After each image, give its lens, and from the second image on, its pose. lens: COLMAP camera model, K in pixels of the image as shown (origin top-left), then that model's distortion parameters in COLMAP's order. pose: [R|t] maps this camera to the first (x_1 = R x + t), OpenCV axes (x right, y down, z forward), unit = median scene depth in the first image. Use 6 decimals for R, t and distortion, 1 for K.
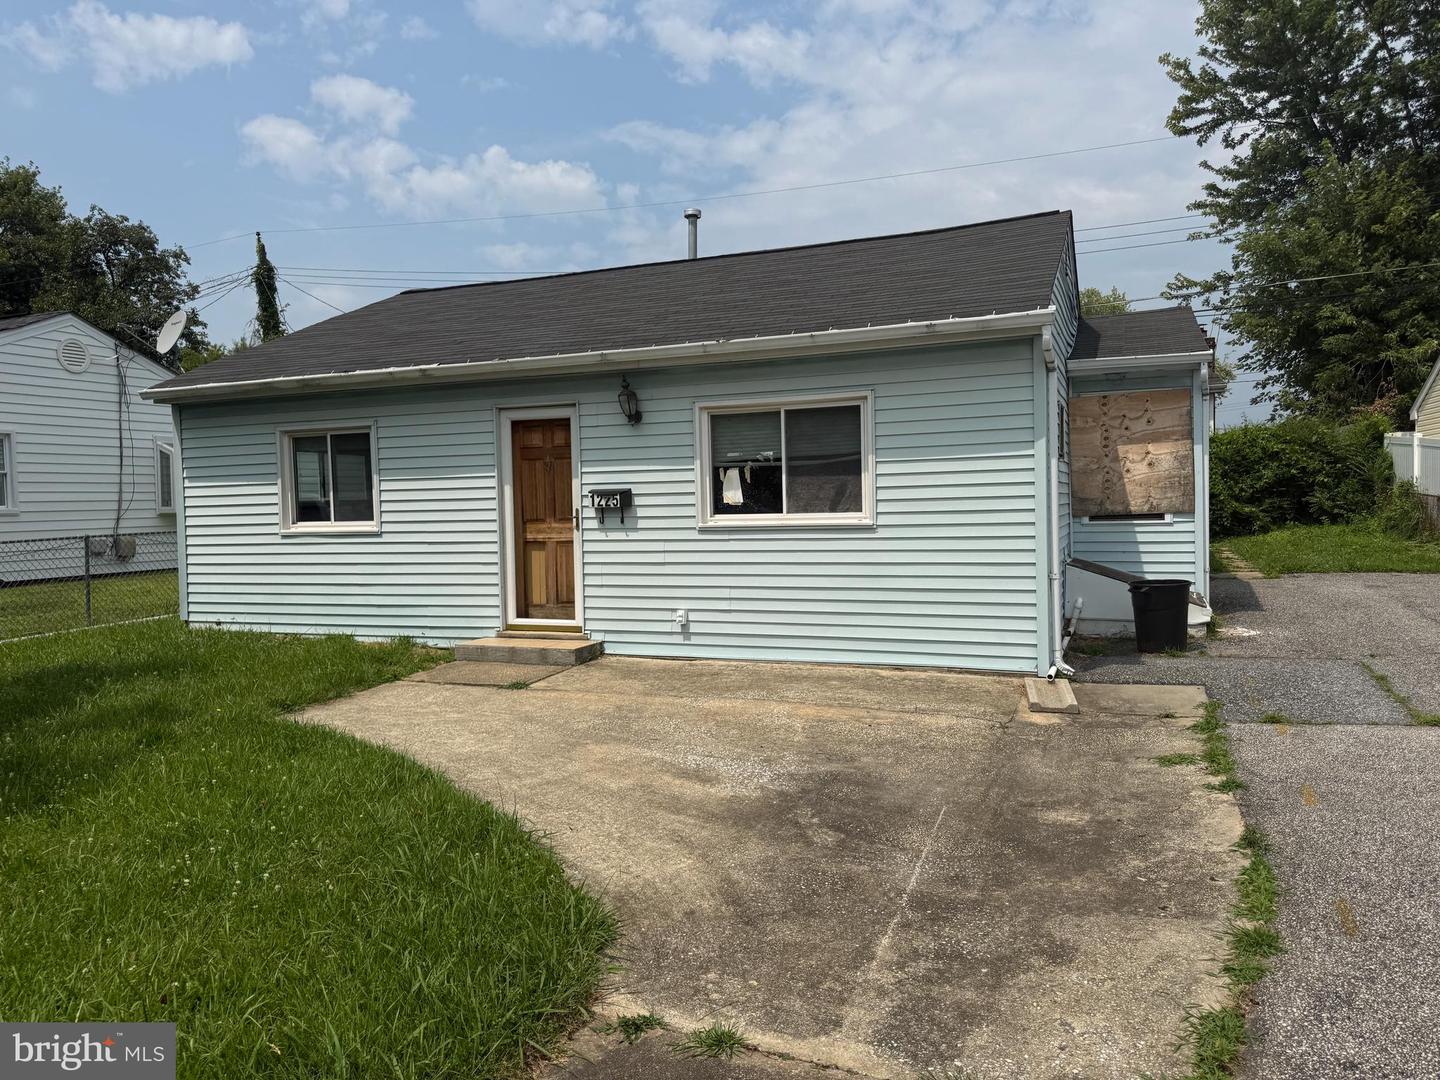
lens RADIAL K [[1016.7, 0, 722.9], [0, 1016.7, 548.9], [0, 0, 1]] dist [0.043261, -0.059587]
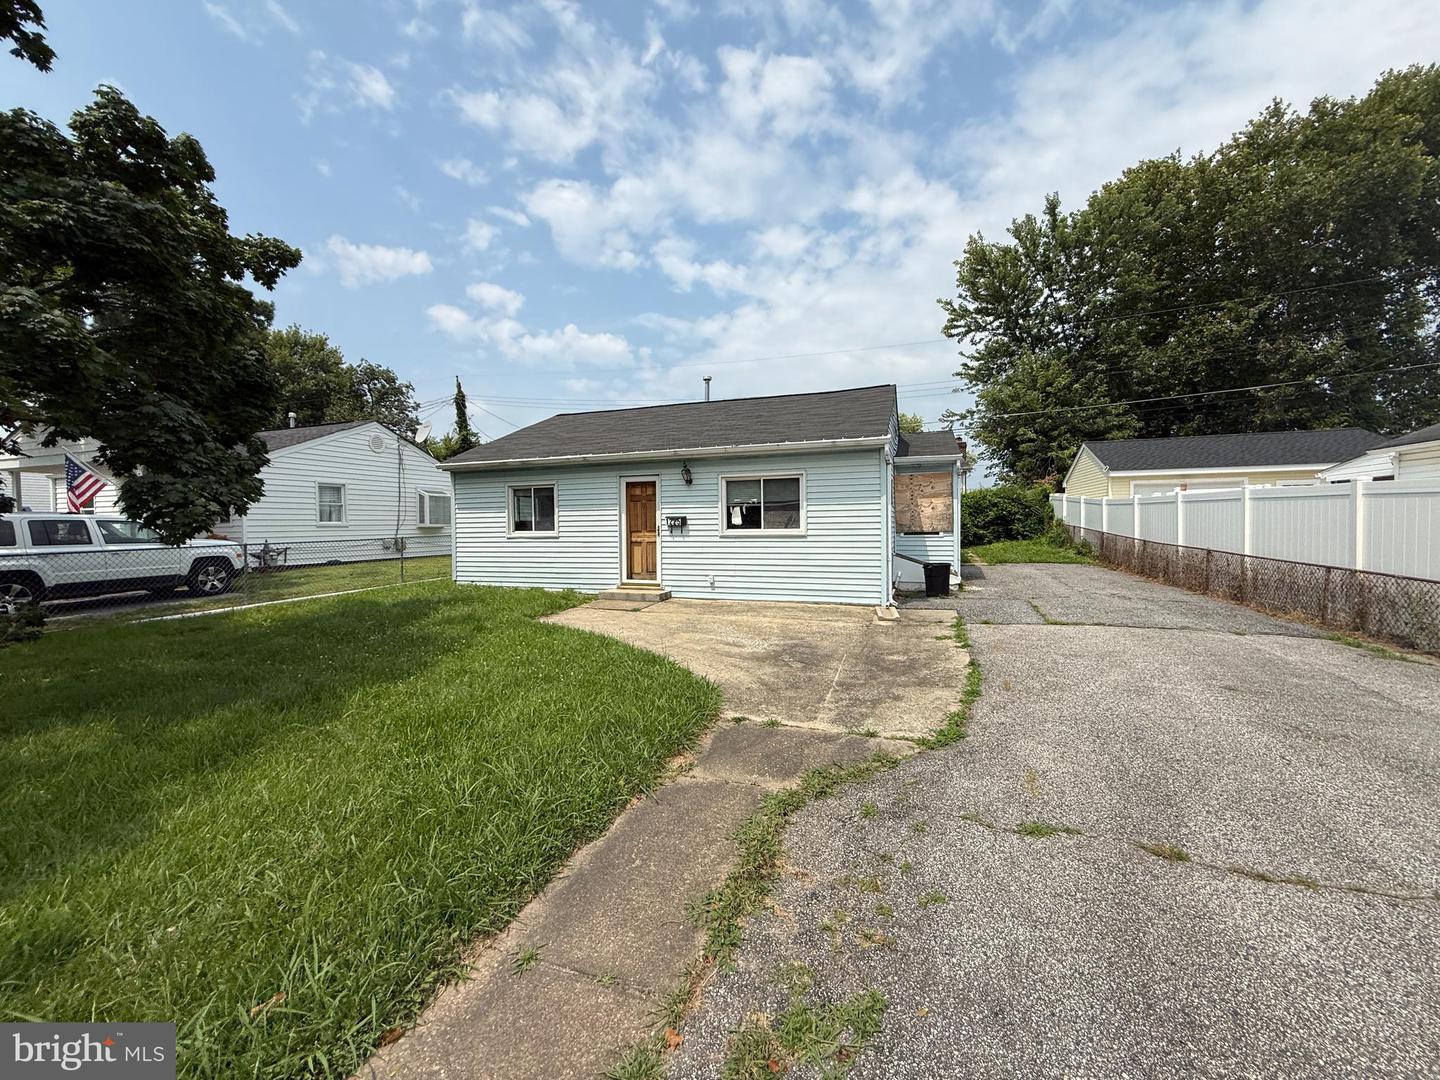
lens RADIAL K [[580.5, 0, 719.9], [0, 580.5, 542.9], [0, 0, 1]] dist [-0.008530, 0.000690]
pose [[0.998978, 0.010932, 0.043867, -0.052147], [-0.010151, 0.999787, -0.017970, 0.010681], [-0.044054, 0.017506, 0.998876, -0.124533]]
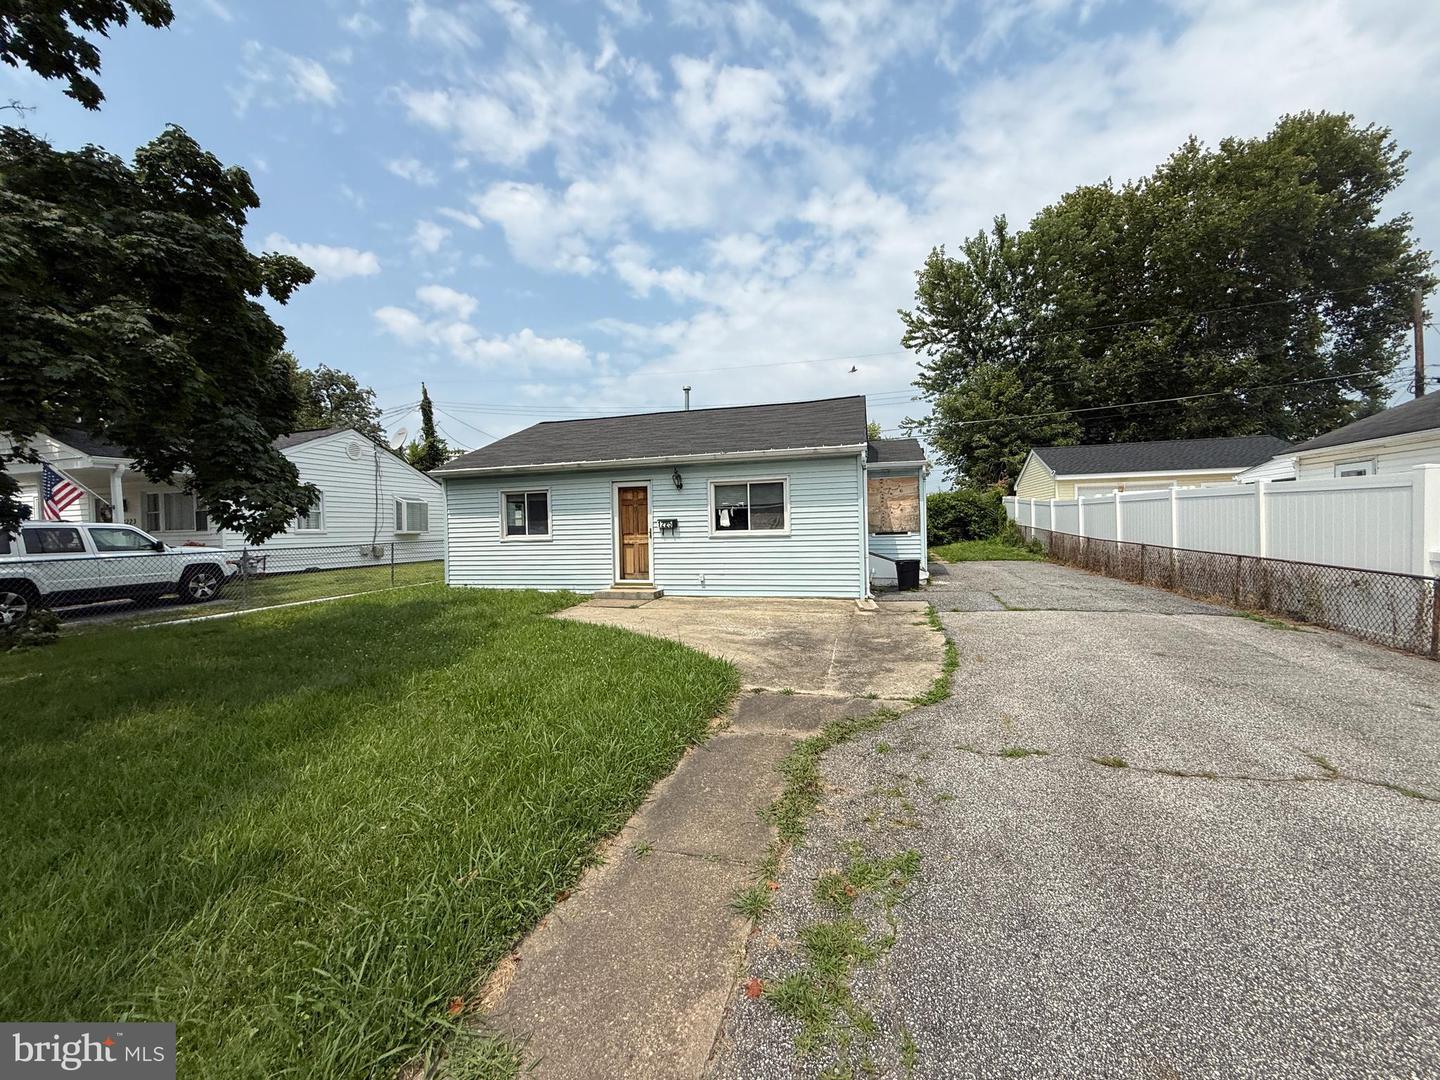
lens RADIAL K [[585.0, 0, 720.0], [0, 585.0, 540.0], [0, 0, 1]] dist [-0.010627, -0.000036]
pose [[0.993498, -0.000235, 0.113848, -0.100783], [0.004139, 0.999411, -0.034056, 0.020852], [-0.113773, 0.034306, 0.992914, -0.183486]]
